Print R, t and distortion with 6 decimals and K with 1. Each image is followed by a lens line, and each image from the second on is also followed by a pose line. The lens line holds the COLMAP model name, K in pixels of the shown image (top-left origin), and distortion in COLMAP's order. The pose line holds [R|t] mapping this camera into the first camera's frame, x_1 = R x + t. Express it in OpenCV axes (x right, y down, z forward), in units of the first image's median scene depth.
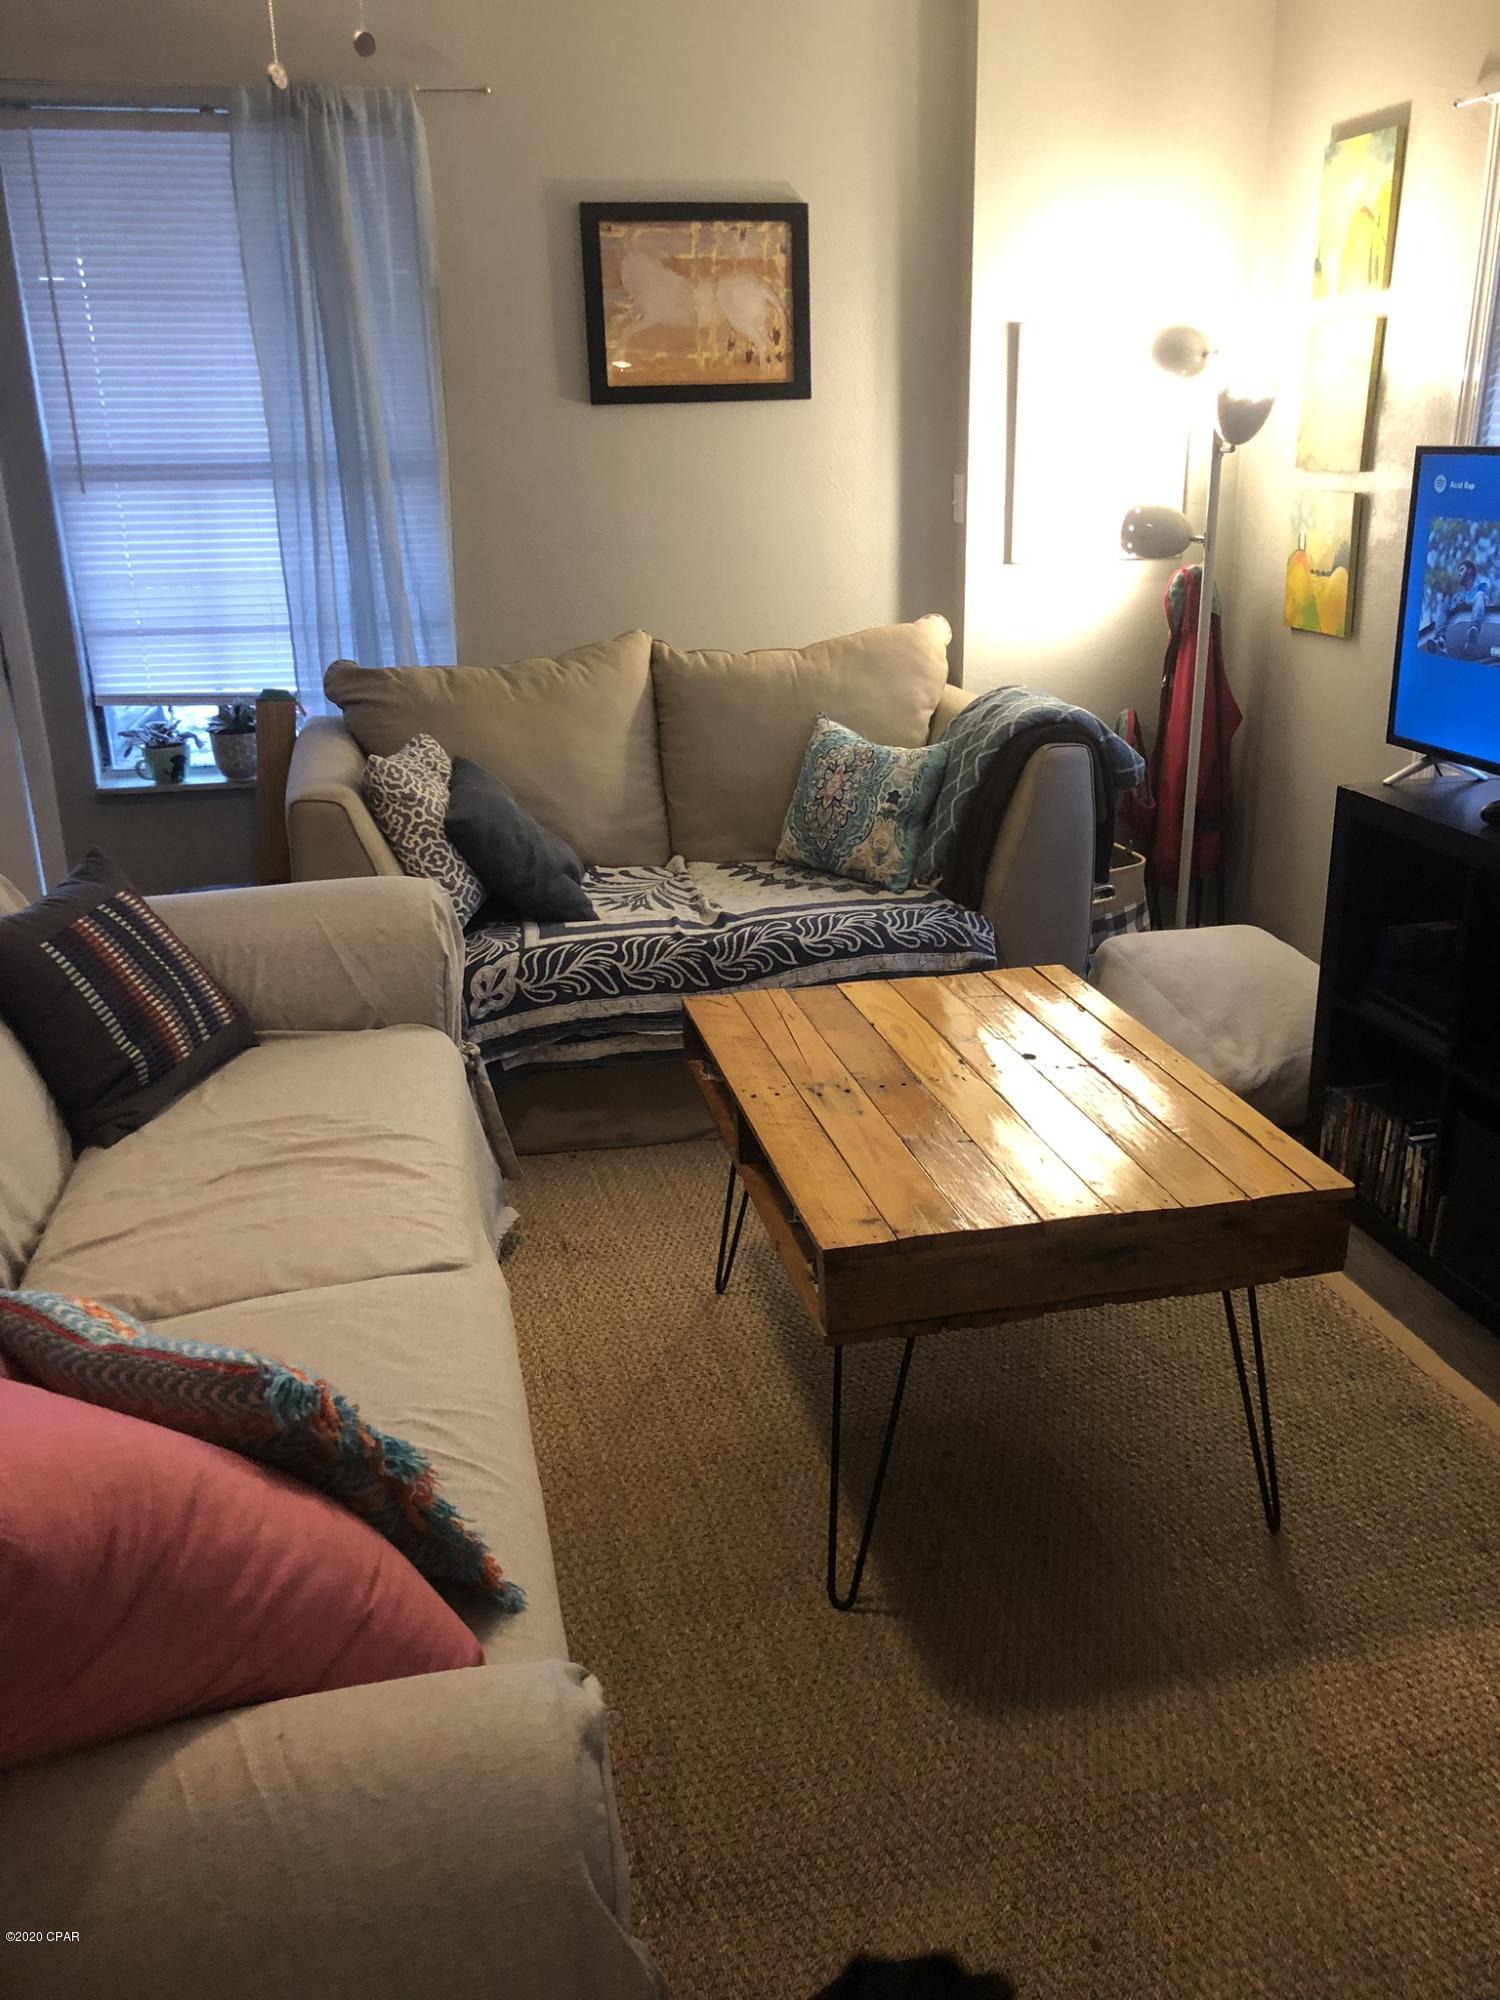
lens RADIAL K [[1645.4, 0, 762.2], [0, 1645.4, 1001.2], [0, 0, 1]] dist [-0.000374, -0.004156]
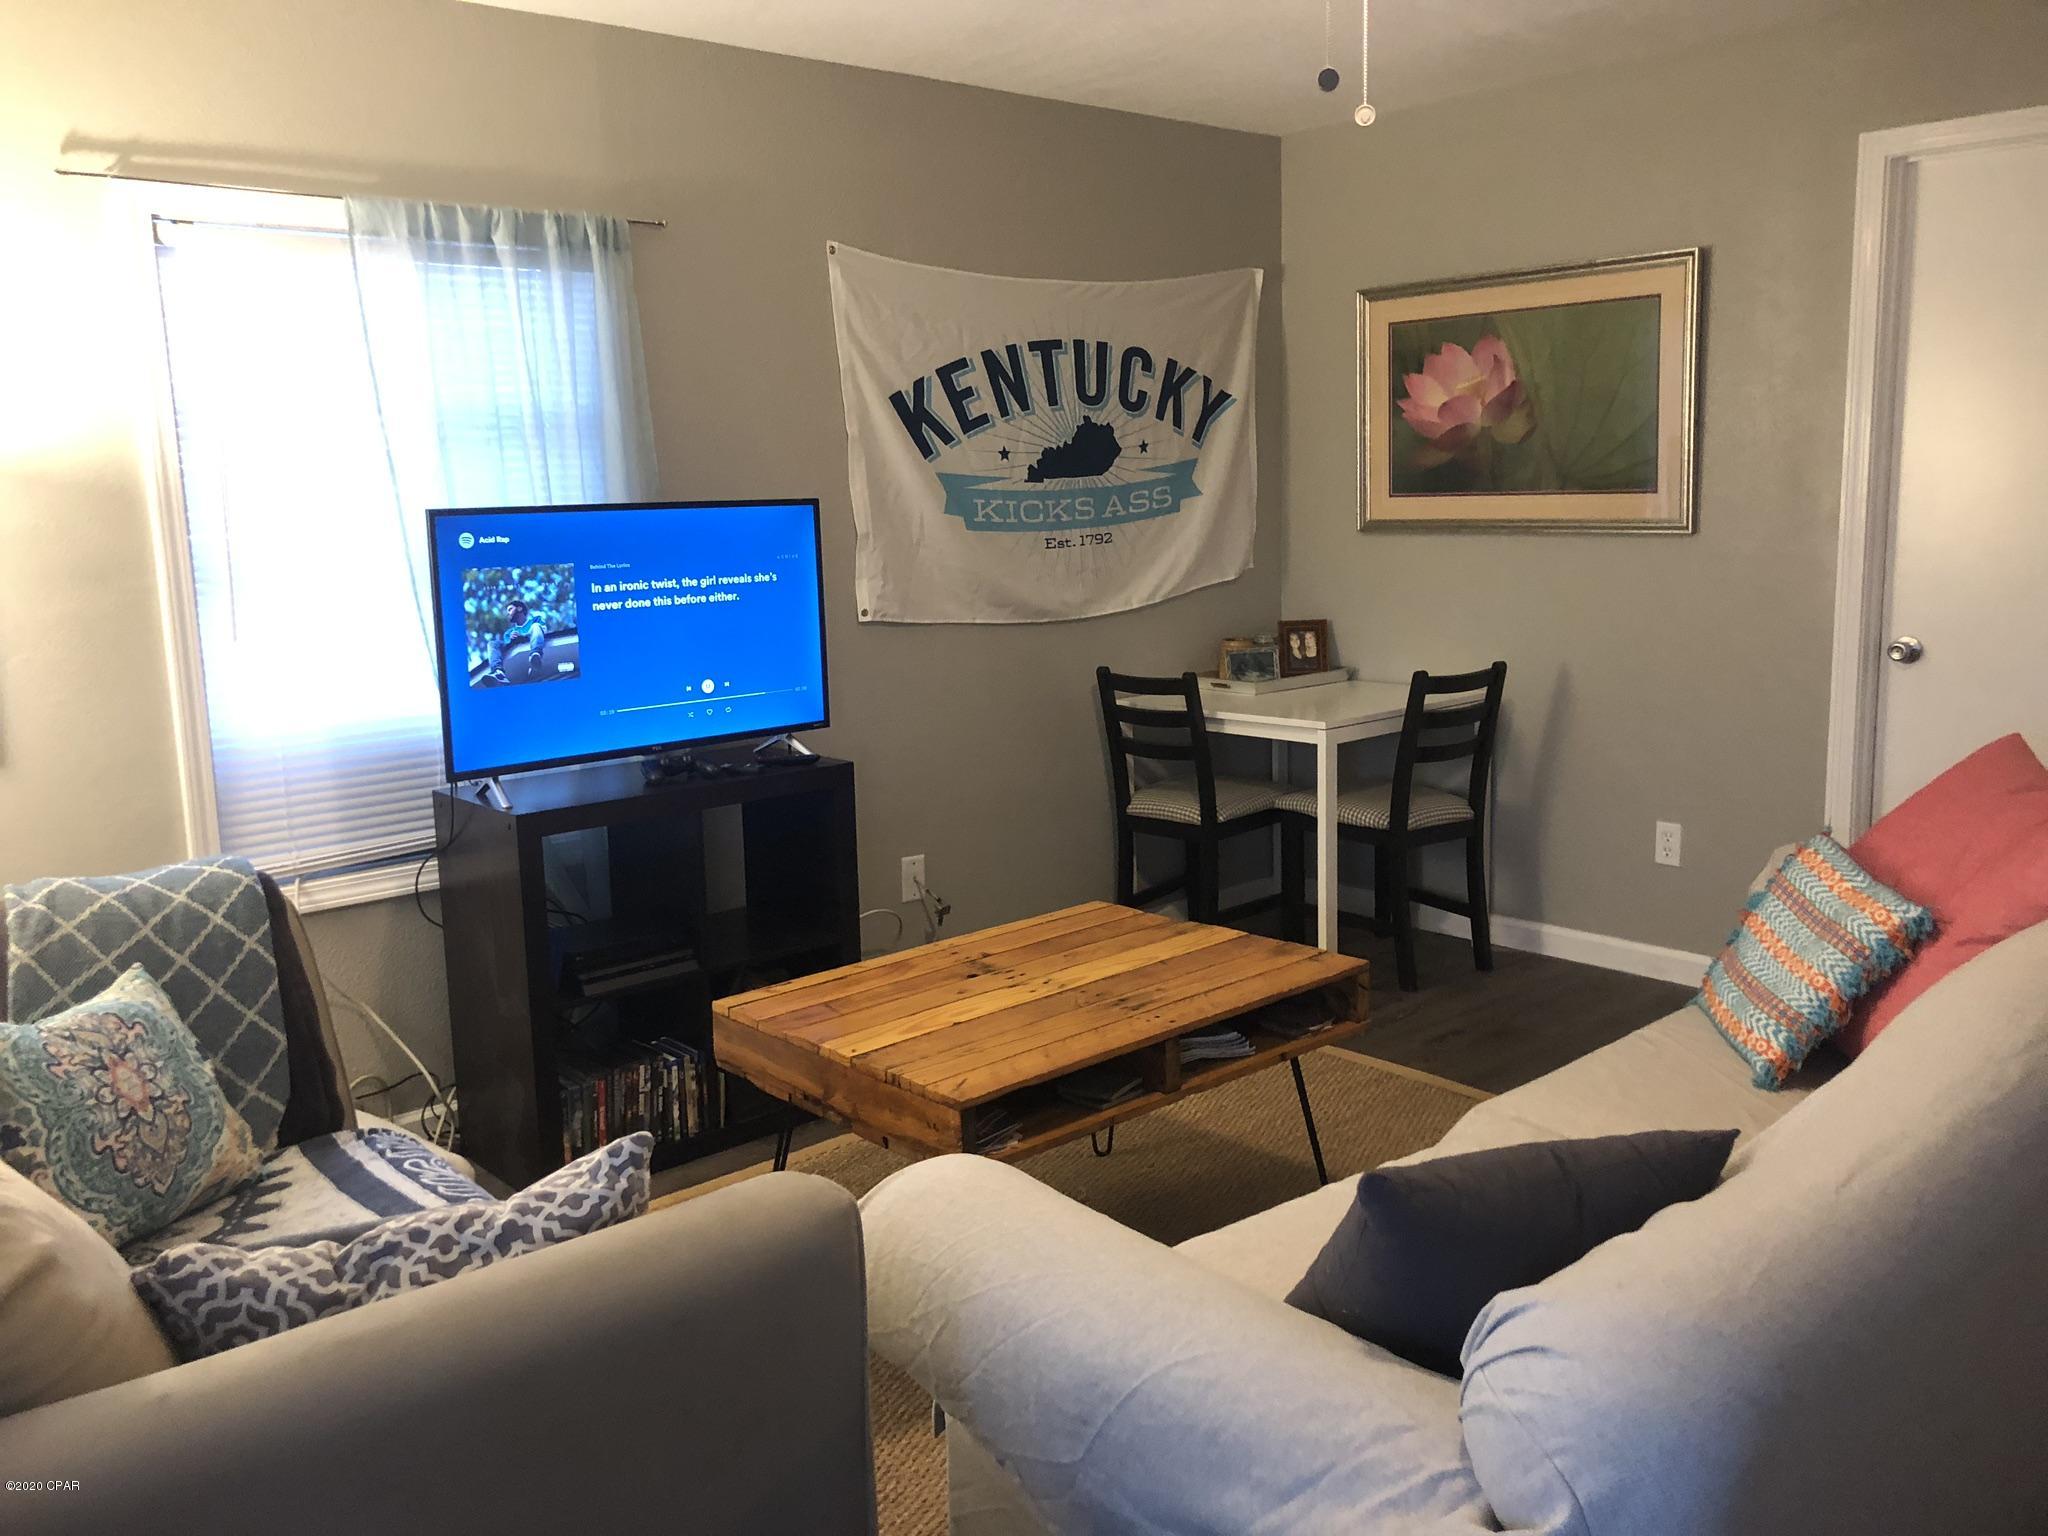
lens RADIAL K [[1684.9, 0, 1033.3], [0, 1684.9, 762.4], [0, 0, 1]] dist [-0.000374, -0.004156]
pose [[-0.474740, -0.112905, 0.872854, -0.779787], [0.326405, 0.898429, 0.293743, -0.388607], [-0.817362, 0.424356, -0.389667, 1.192474]]
